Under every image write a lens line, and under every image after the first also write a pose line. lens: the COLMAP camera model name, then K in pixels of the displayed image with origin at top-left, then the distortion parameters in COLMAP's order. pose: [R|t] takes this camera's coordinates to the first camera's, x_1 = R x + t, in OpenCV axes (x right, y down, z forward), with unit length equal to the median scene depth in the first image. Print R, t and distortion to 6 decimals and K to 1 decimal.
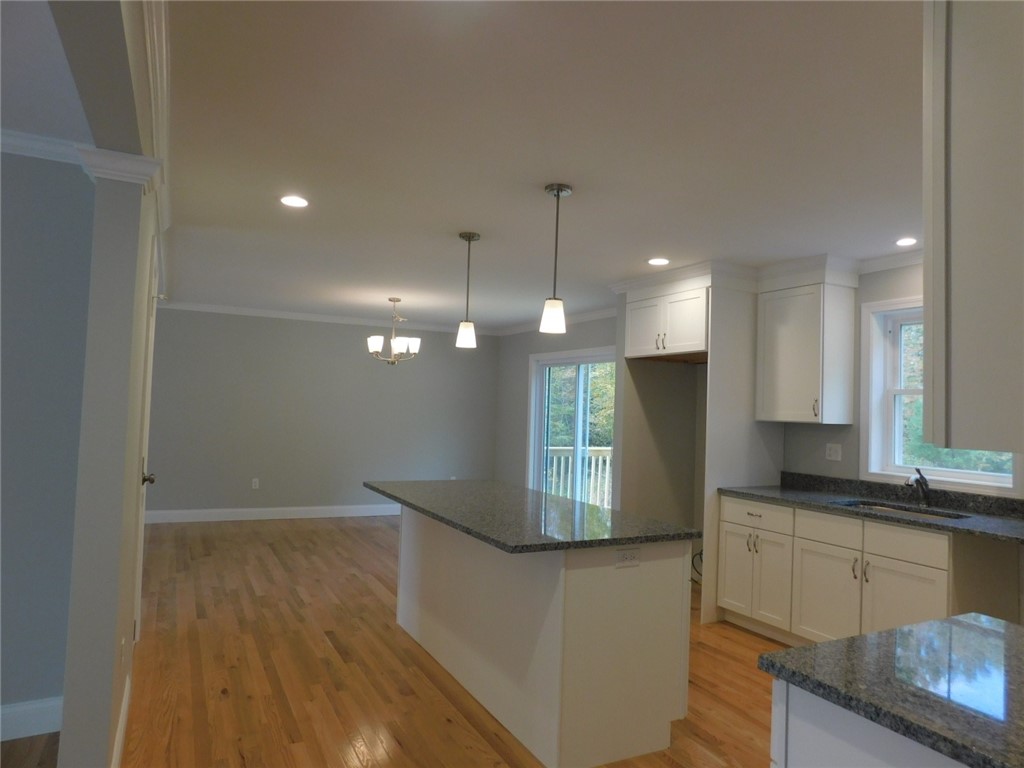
lens RADIAL K [[677.1, 0, 516.3], [0, 677.1, 381.3], [0, 0, 1]] dist [-0.070791, 0.057292]
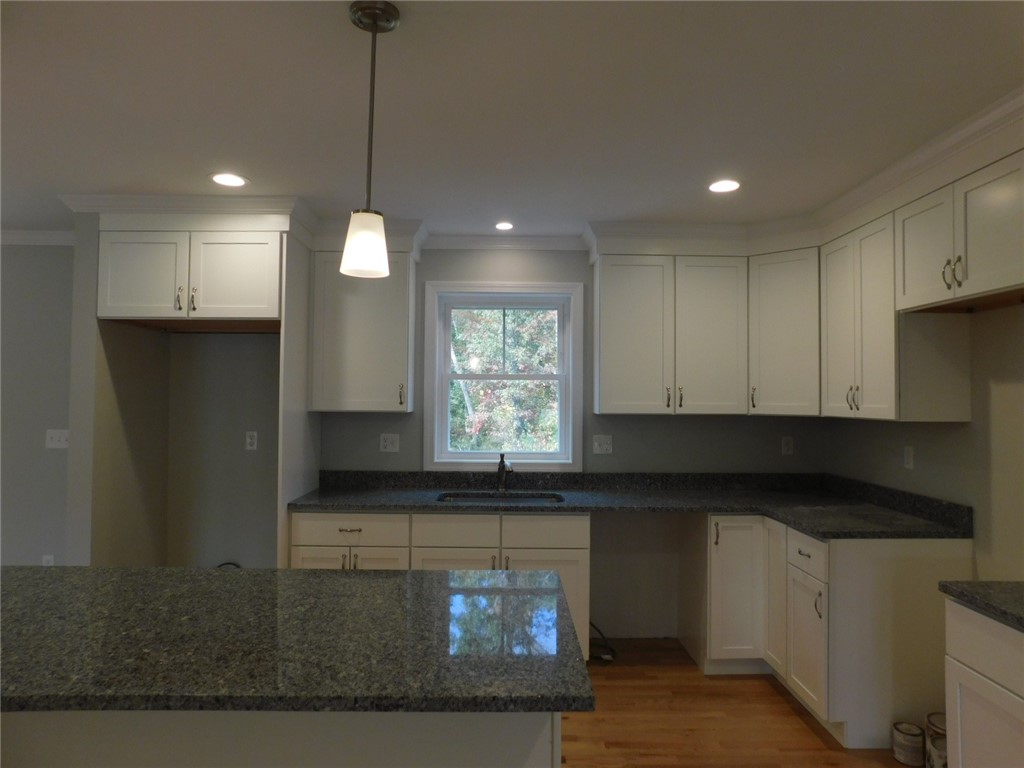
lens RADIAL K [[677.1, 0, 516.3], [0, 677.1, 381.3], [0, 0, 1]] dist [-0.070791, 0.057292]
pose [[0.441476, -0.005980, 0.897253, -0.246159], [-0.029738, 0.999331, 0.021292, -0.000918], [-0.896780, -0.036083, 0.441002, 0.426396]]
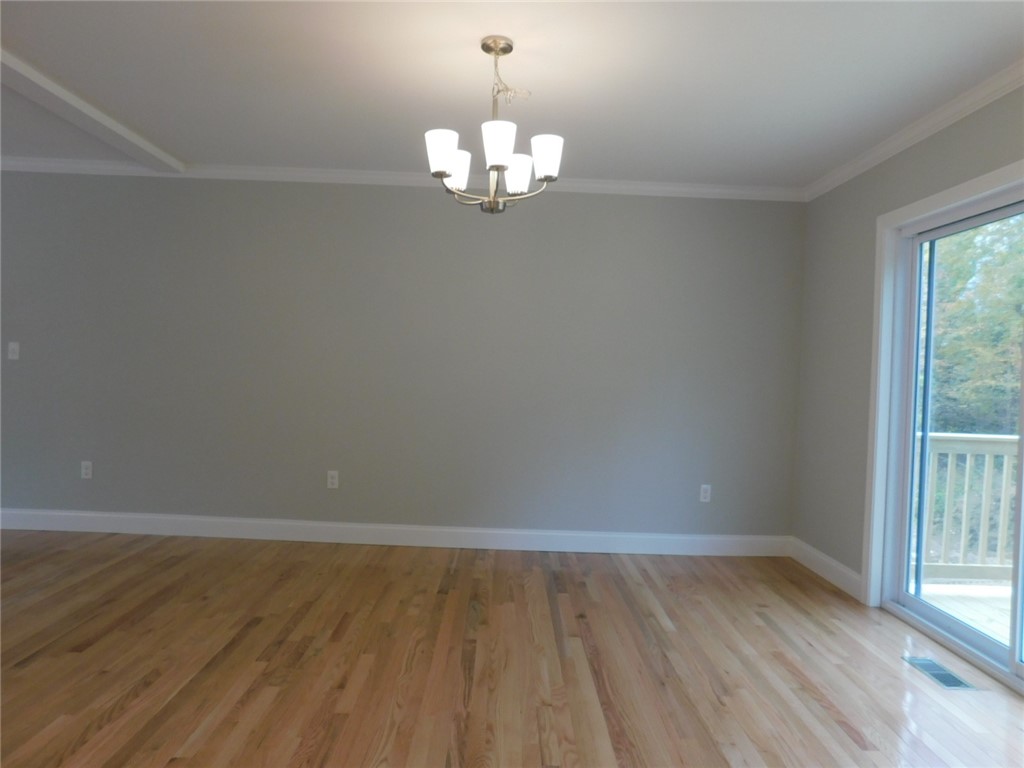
lens RADIAL K [[677.1, 0, 516.3], [0, 677.1, 381.3], [0, 0, 1]] dist [-0.070791, 0.057292]
pose [[0.897925, 0.006967, -0.440093, 0.000625], [0.010349, 0.999264, 0.036935, 0.080445], [0.440026, -0.037720, 0.897192, 0.894614]]
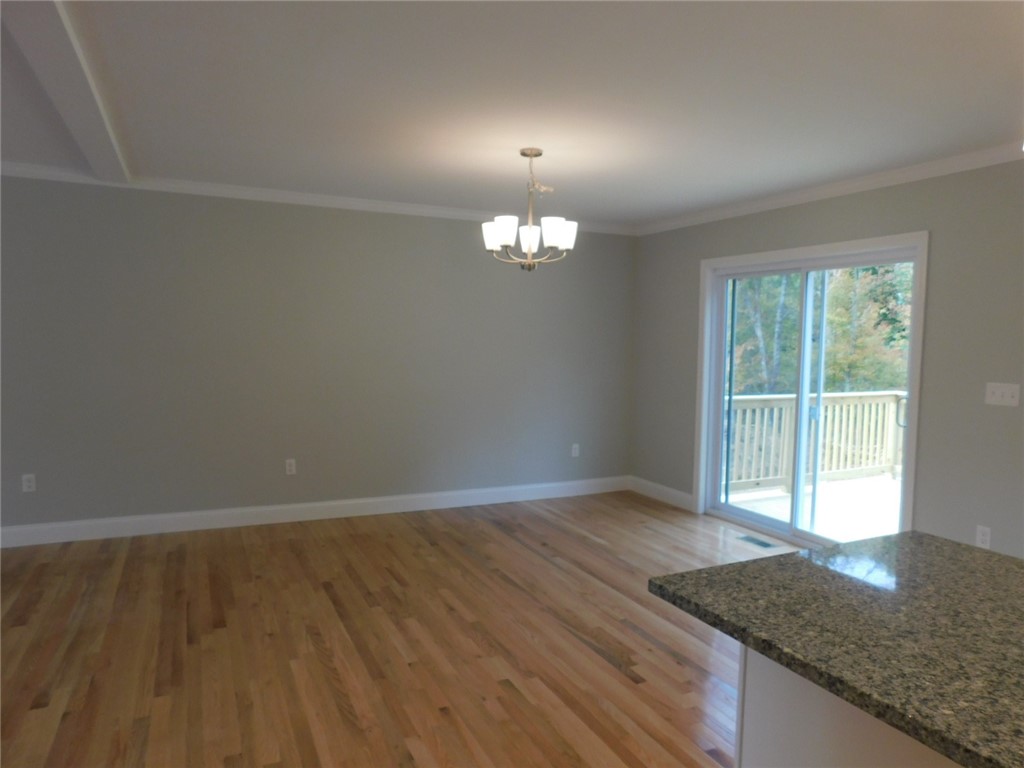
lens RADIAL K [[677.1, 0, 516.3], [0, 677.1, 381.3], [0, 0, 1]] dist [-0.070791, 0.057292]
pose [[0.999655, -0.012921, -0.022858, -0.249660], [0.015196, 0.994637, 0.102302, 0.012775], [0.021414, -0.102614, 0.994491, 0.590622]]
